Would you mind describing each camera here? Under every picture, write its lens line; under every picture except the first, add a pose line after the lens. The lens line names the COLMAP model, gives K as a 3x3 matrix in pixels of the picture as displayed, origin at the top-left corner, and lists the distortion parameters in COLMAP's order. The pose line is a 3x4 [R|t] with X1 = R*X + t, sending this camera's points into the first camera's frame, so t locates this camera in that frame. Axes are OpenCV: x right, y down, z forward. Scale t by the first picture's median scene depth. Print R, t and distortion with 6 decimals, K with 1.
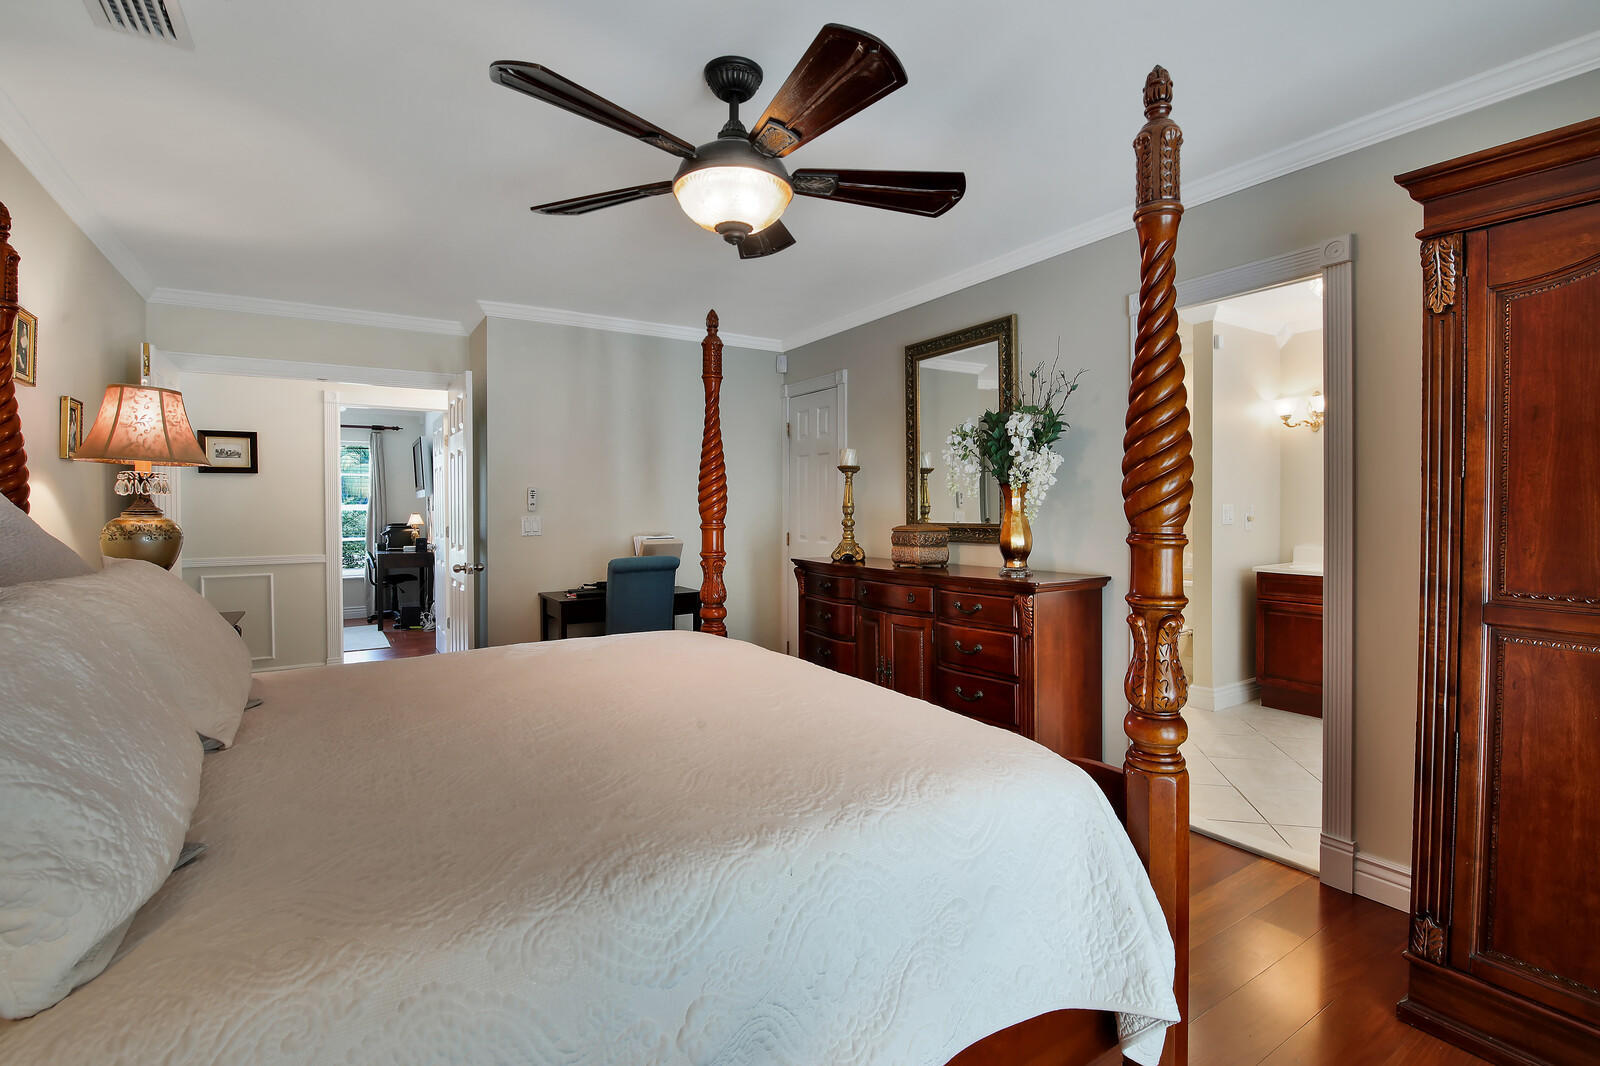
lens RADIAL K [[714.4, 0, 804.2], [0, 714.4, 517.2], [0, 0, 1]] dist [-0.004867, -0.010938]
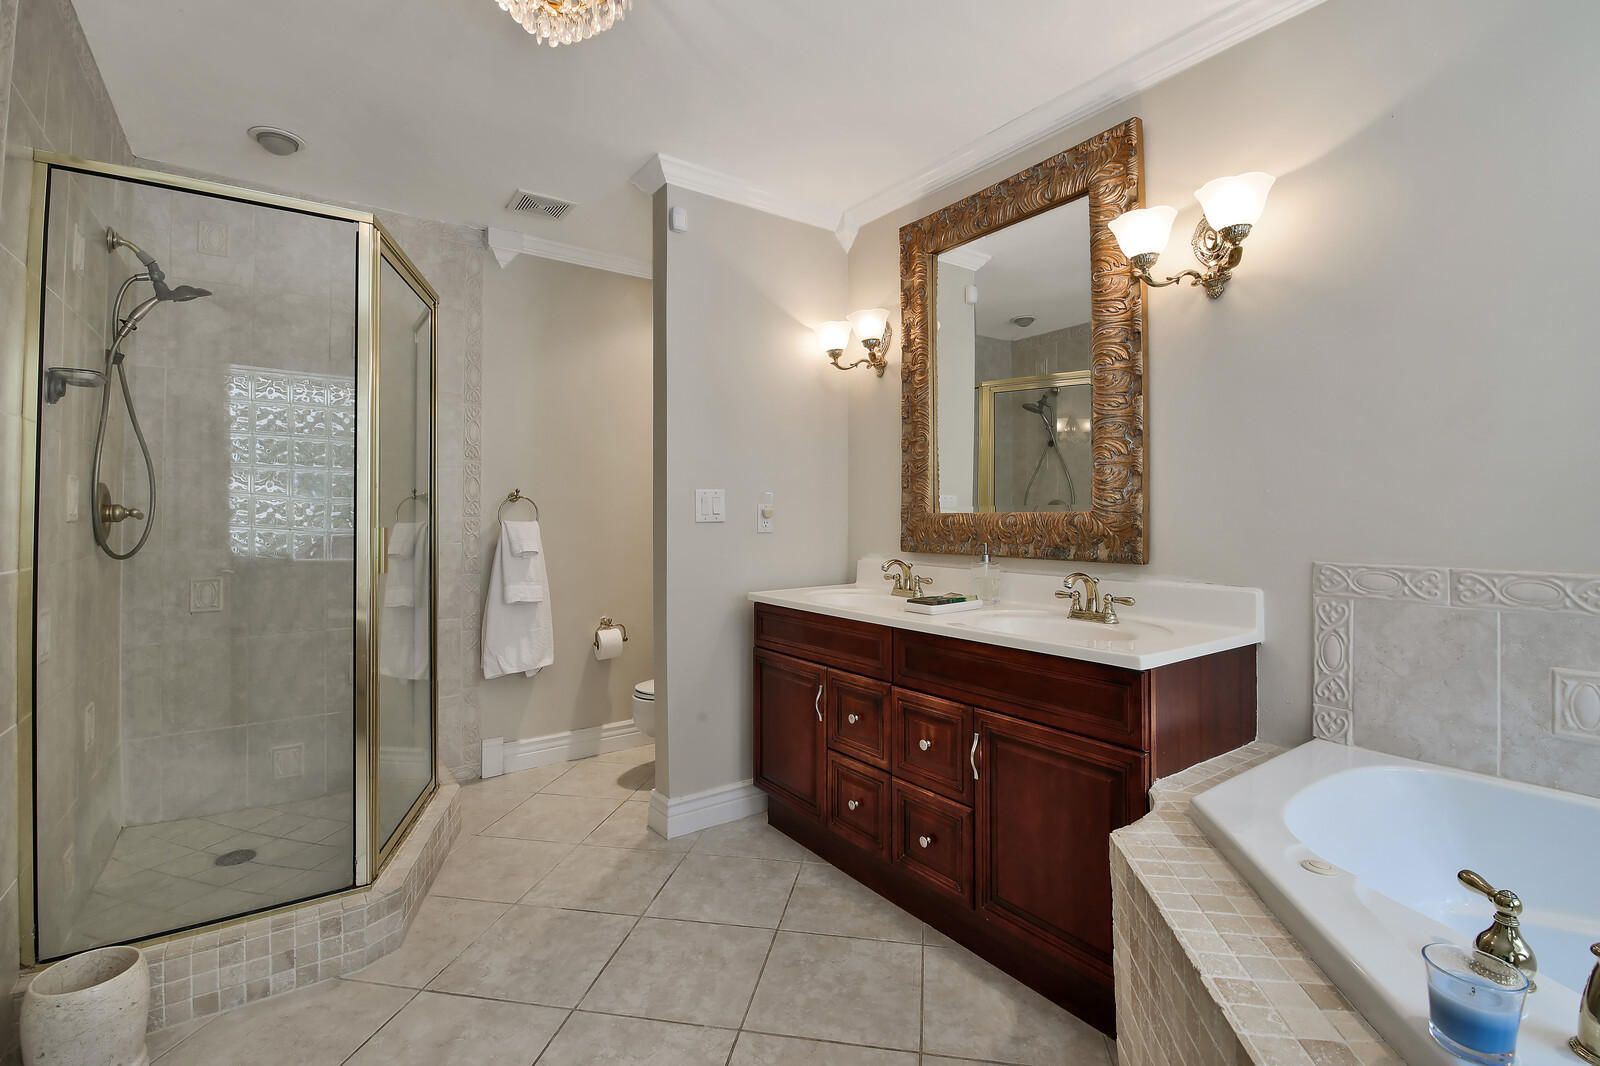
lens RADIAL K [[725.9, 0, 805.0], [0, 725.9, 512.6], [0, 0, 1]] dist [-0.038280, 0.000294]
pose [[0.998503, 0.009398, 0.053883, 0.609416], [-0.008539, 0.999833, -0.016147, 0.010297], [-0.054025, 0.015663, 0.998417, 0.359797]]
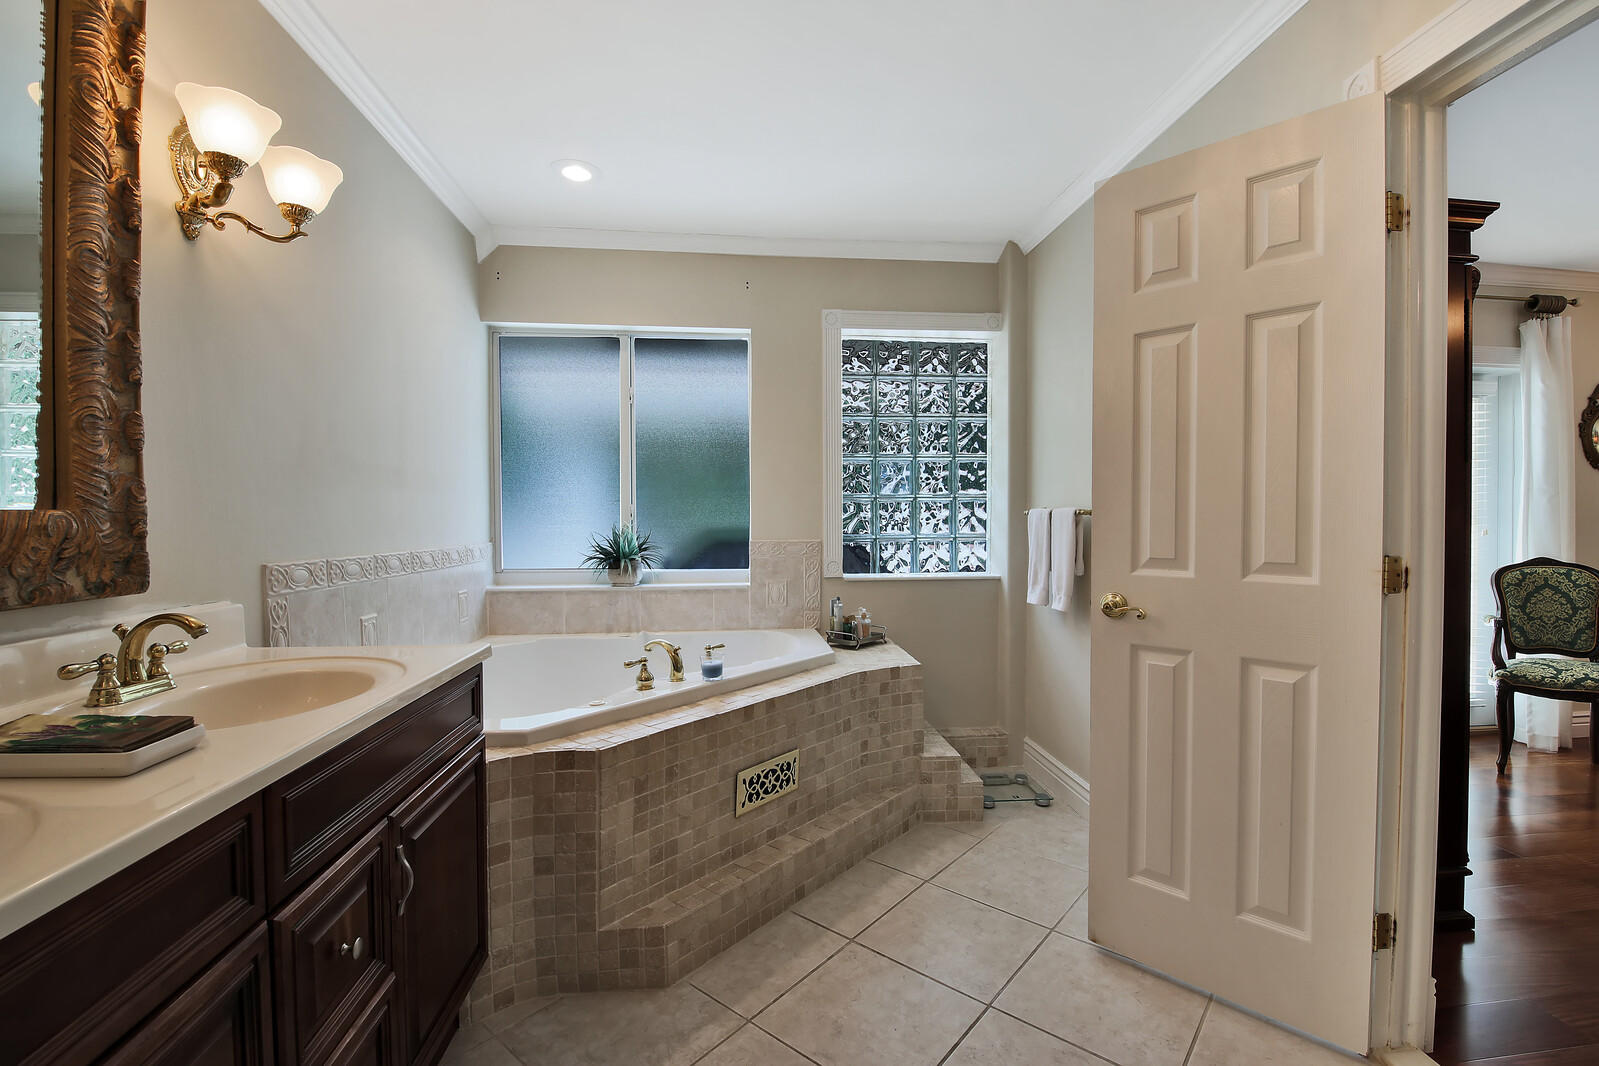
lens RADIAL K [[707.9, 0, 799.5], [0, 707.9, 533.0], [0, 0, 1]] dist [-0.005938, -0.009770]
pose [[-0.899870, -0.013462, 0.435951, 0.485555], [-0.004792, 0.999768, 0.020982, 0.002550], [-0.436133, 0.016793, -0.899726, 0.909918]]
